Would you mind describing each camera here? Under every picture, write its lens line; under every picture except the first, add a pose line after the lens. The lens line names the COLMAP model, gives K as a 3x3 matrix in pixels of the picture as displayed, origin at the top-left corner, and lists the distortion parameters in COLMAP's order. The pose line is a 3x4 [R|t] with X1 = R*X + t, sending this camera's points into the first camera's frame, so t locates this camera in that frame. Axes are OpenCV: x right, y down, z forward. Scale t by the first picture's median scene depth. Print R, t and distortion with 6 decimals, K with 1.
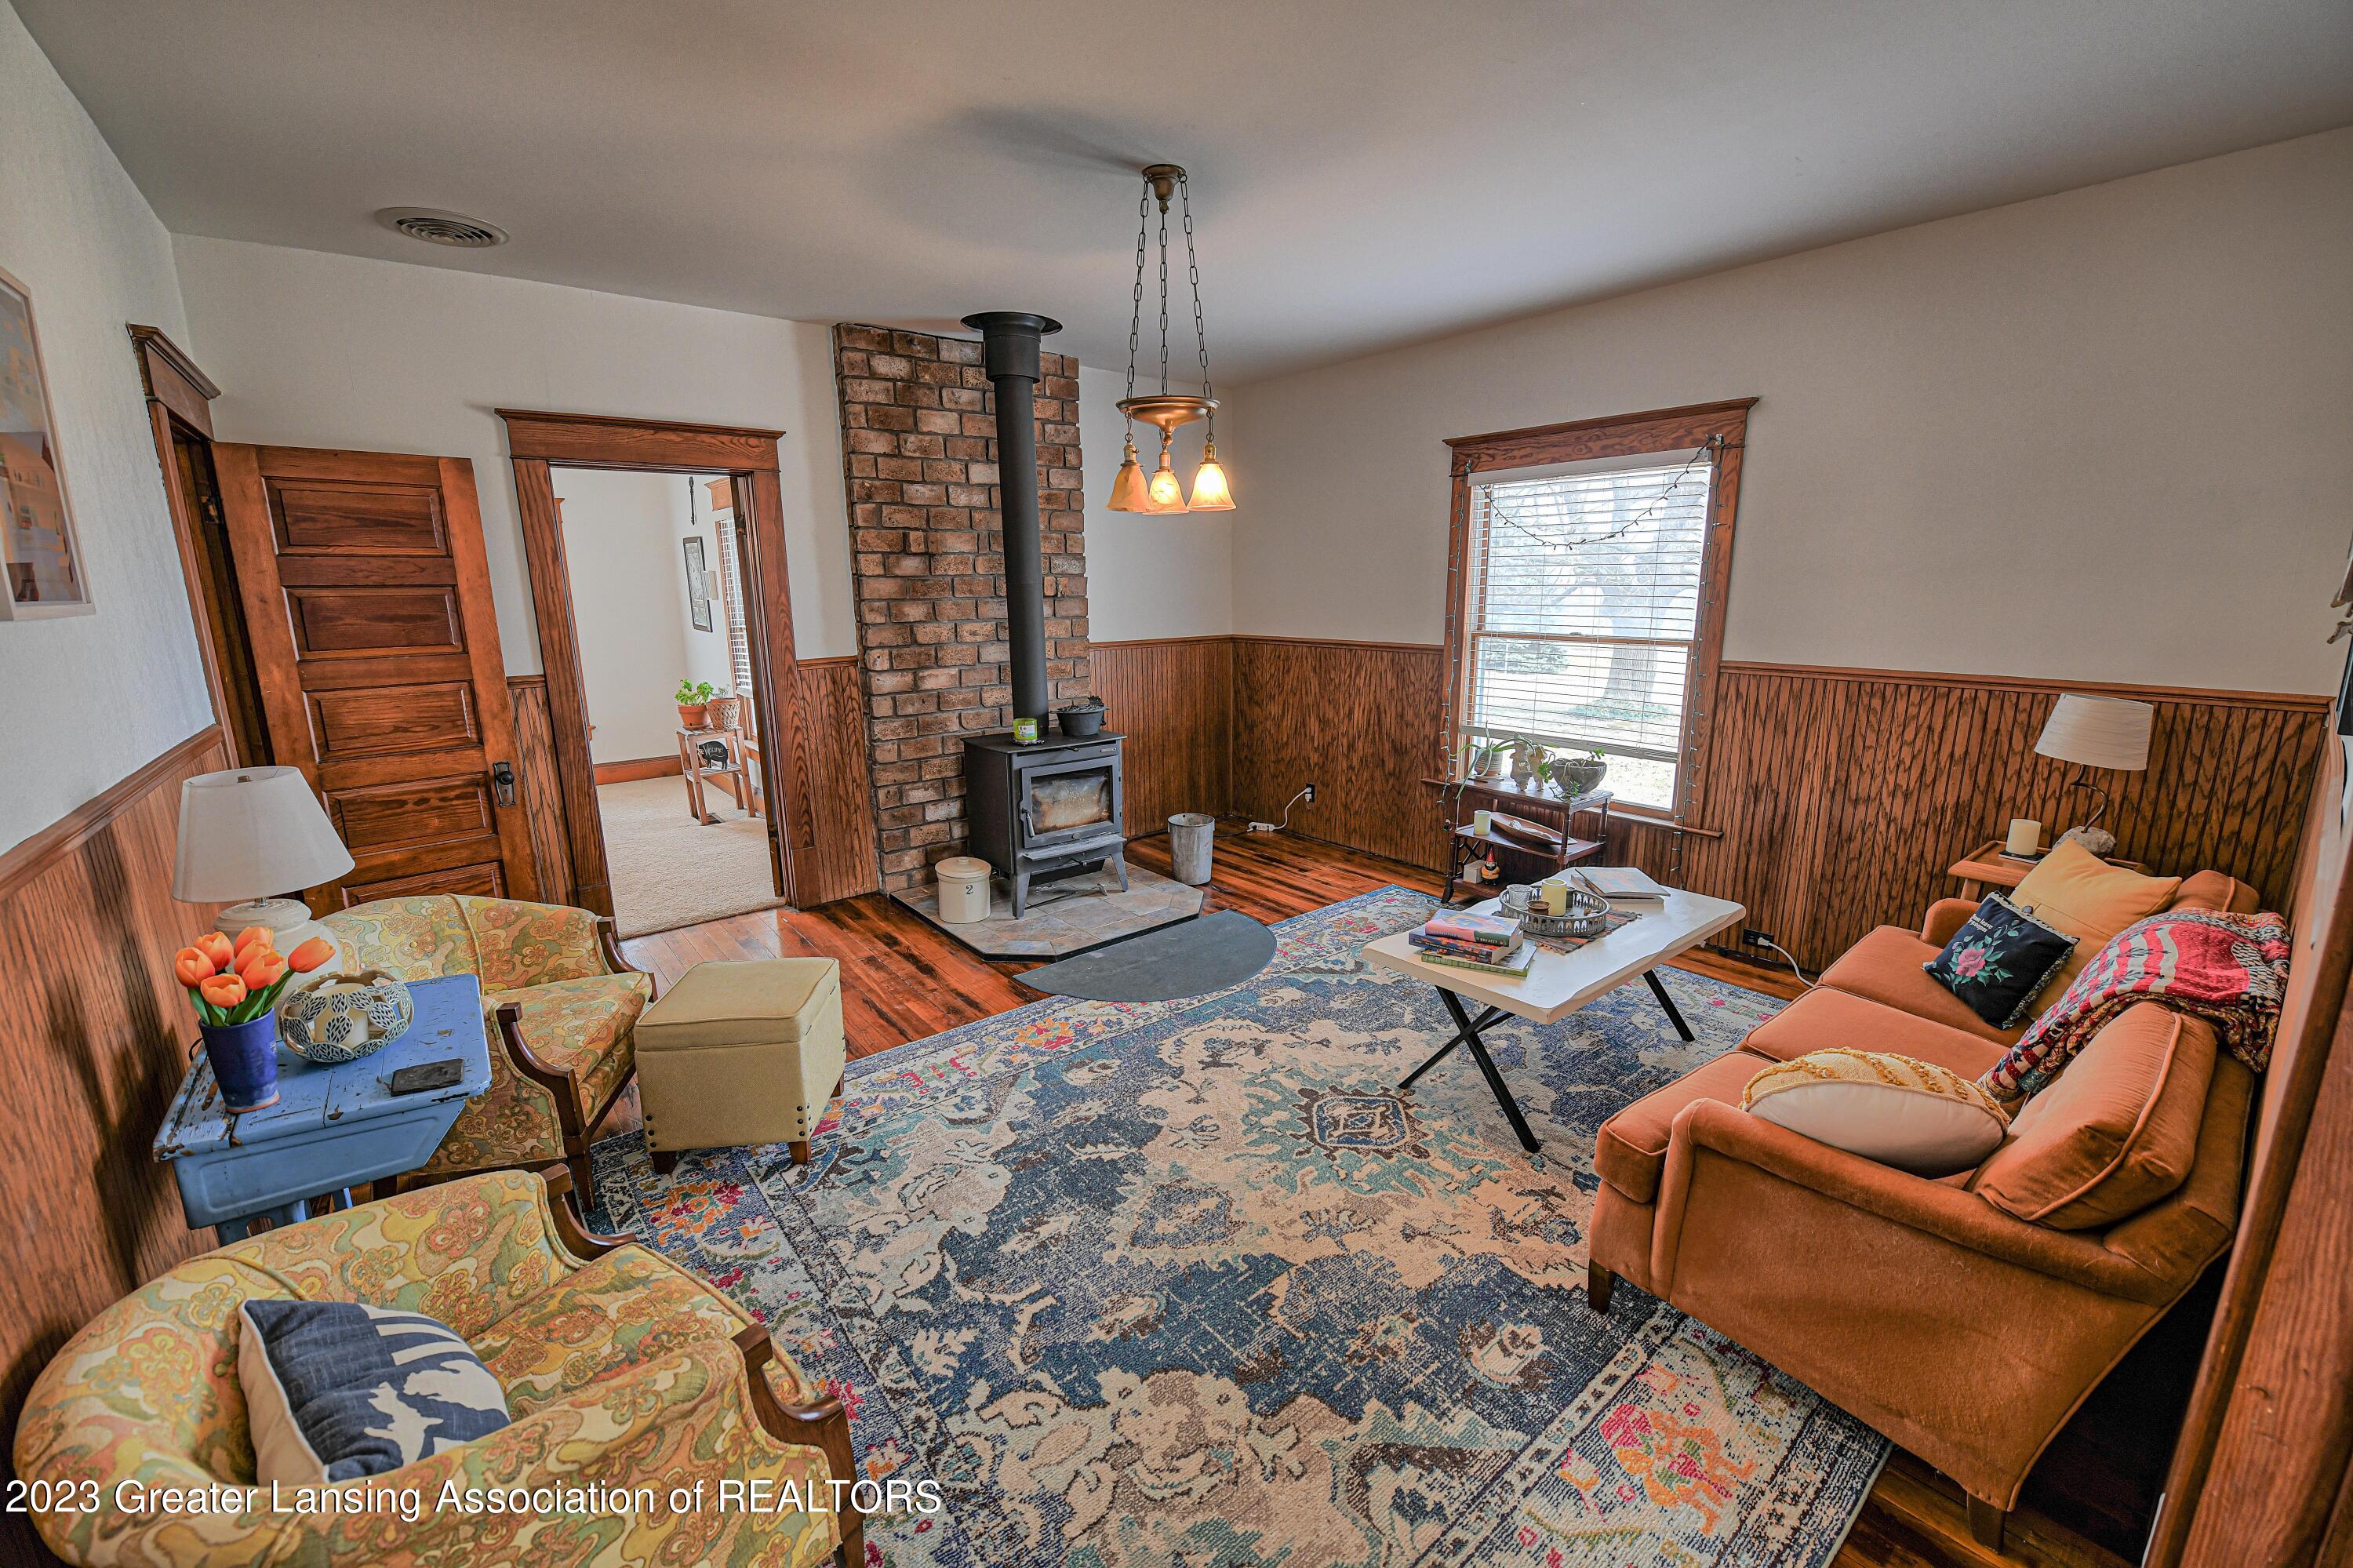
lens RADIAL K [[941.3, 0, 1180.4], [0, 941.3, 782.8], [0, 0, 1]] dist [-0.018609, -0.000136]
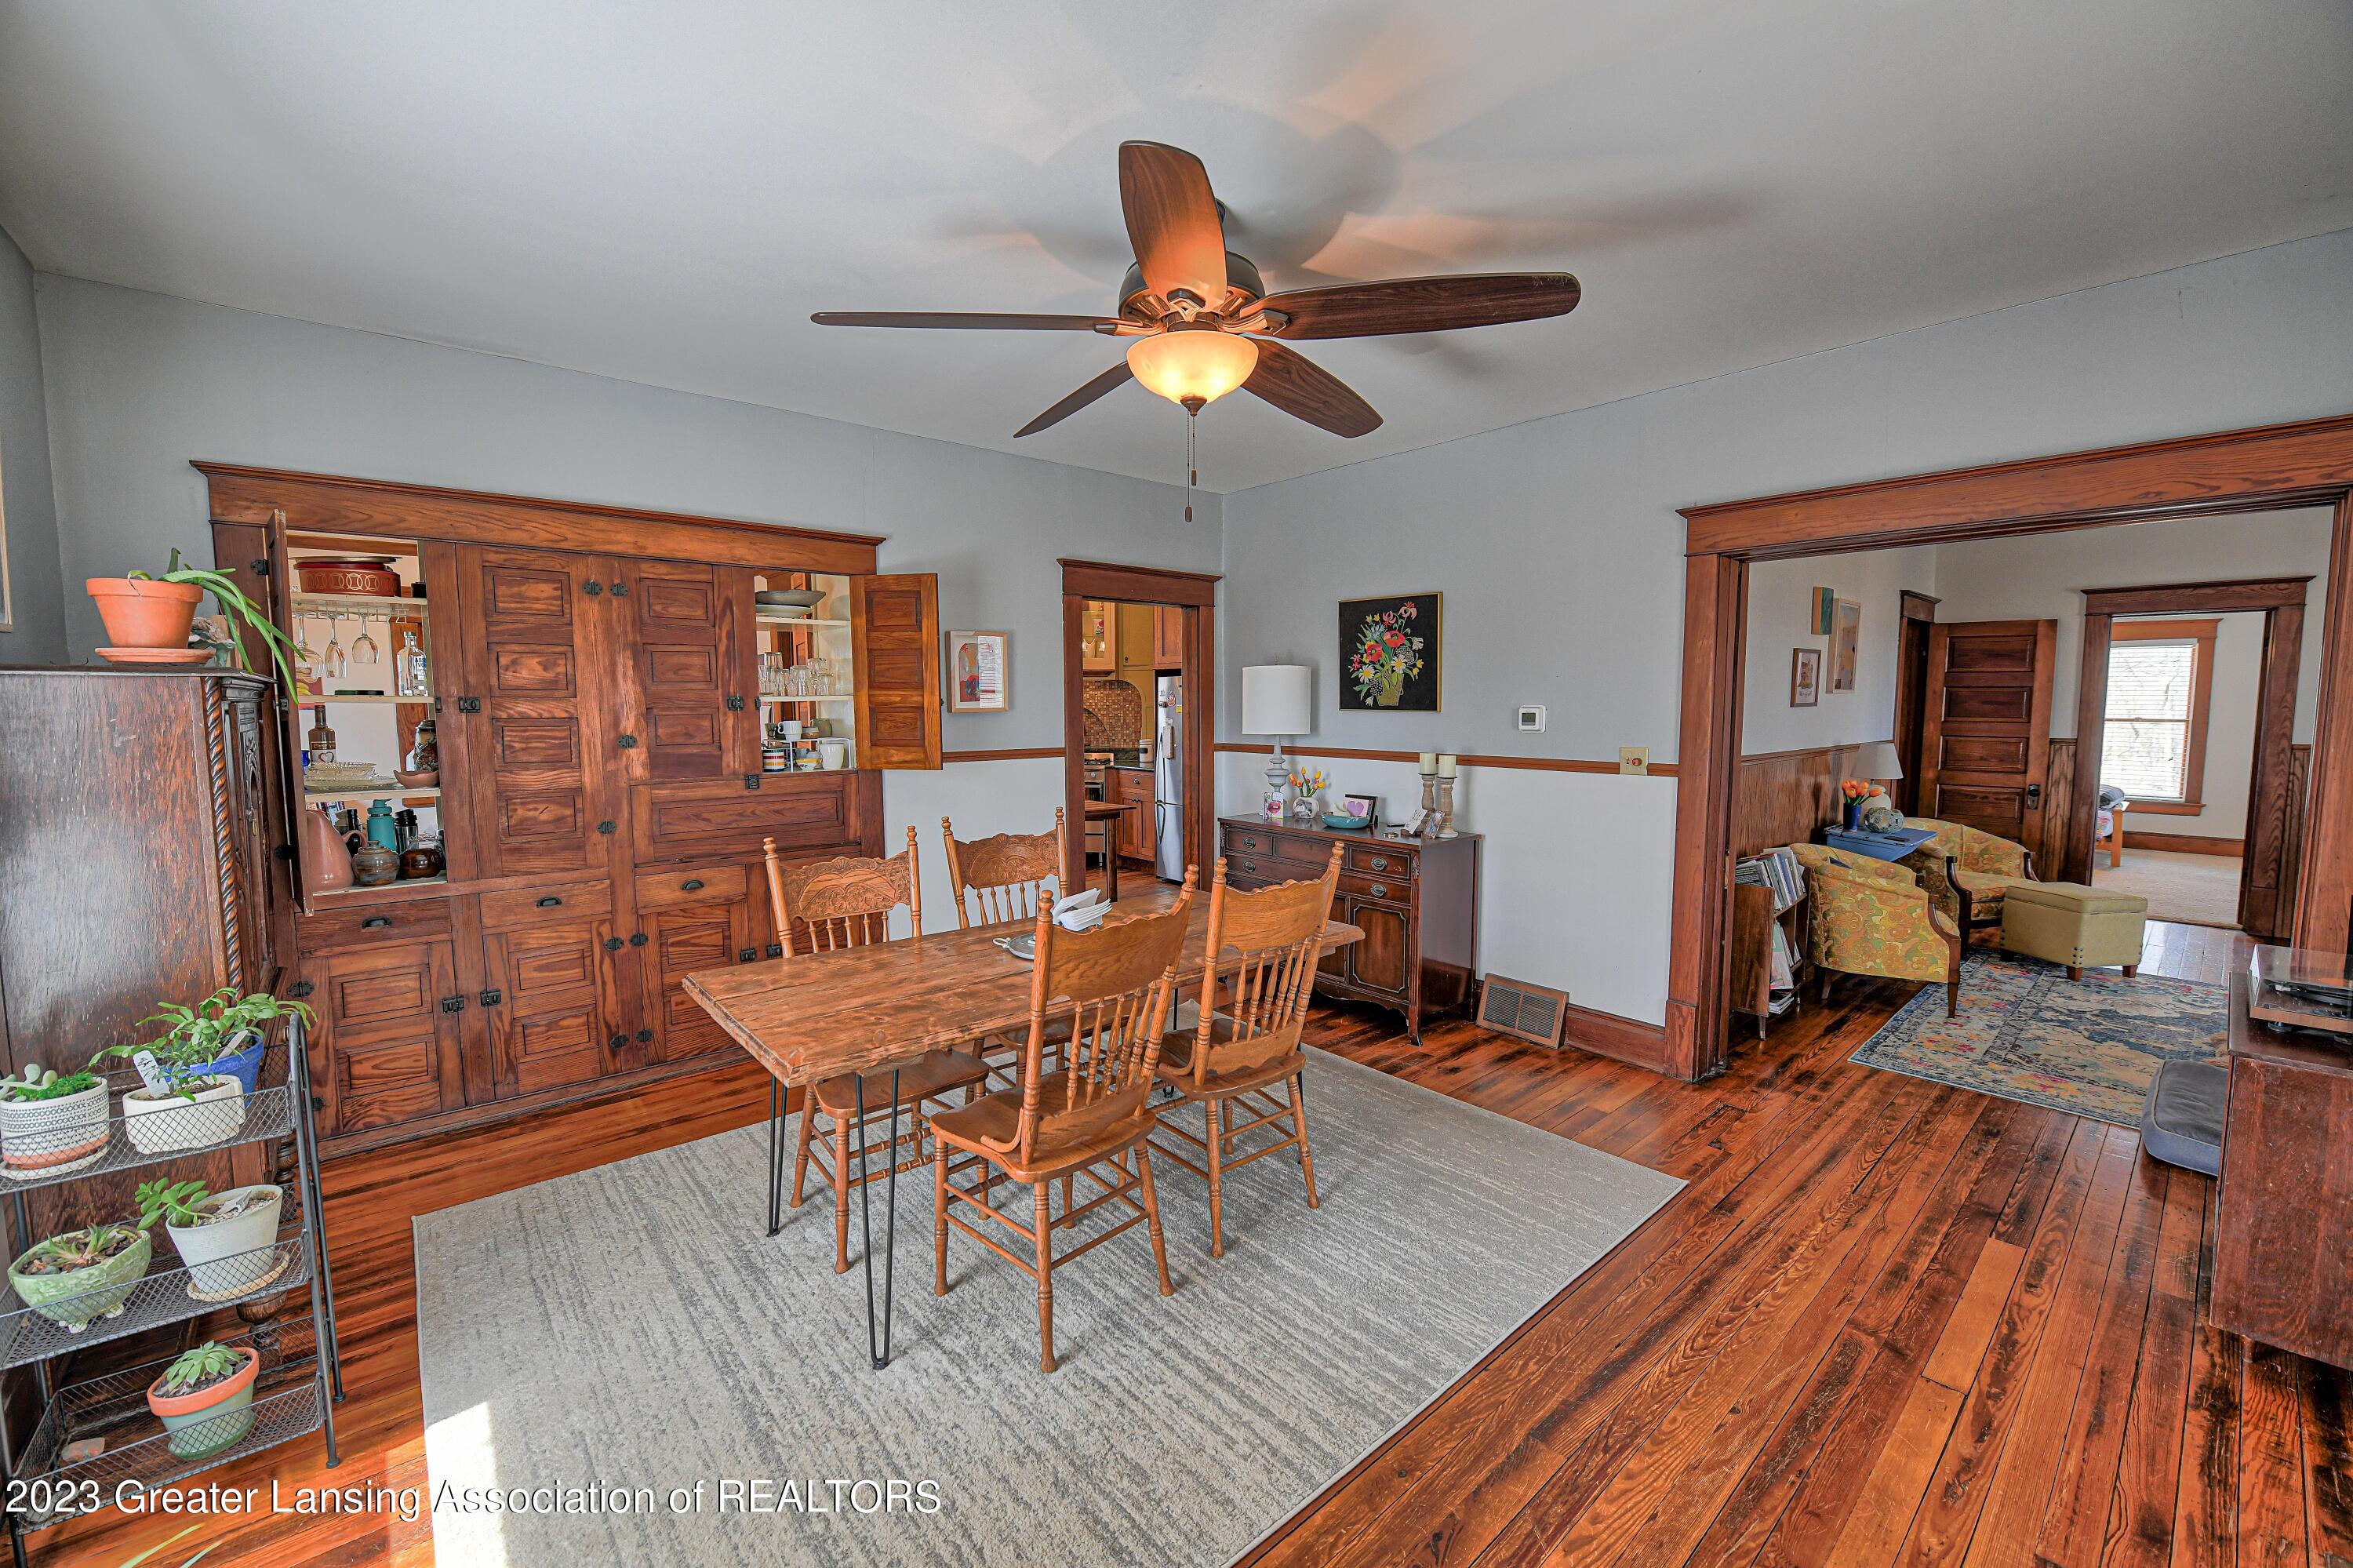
lens RADIAL K [[941.3, 0, 1183.9], [0, 941.3, 775.0], [0, 0, 1]] dist [-0.018609, -0.000136]
pose [[0.036439, 0.092797, -0.995018, 1.037126], [-0.205057, 0.975187, 0.083438, 0.155859], [0.978071, 0.200995, 0.054563, -0.738309]]
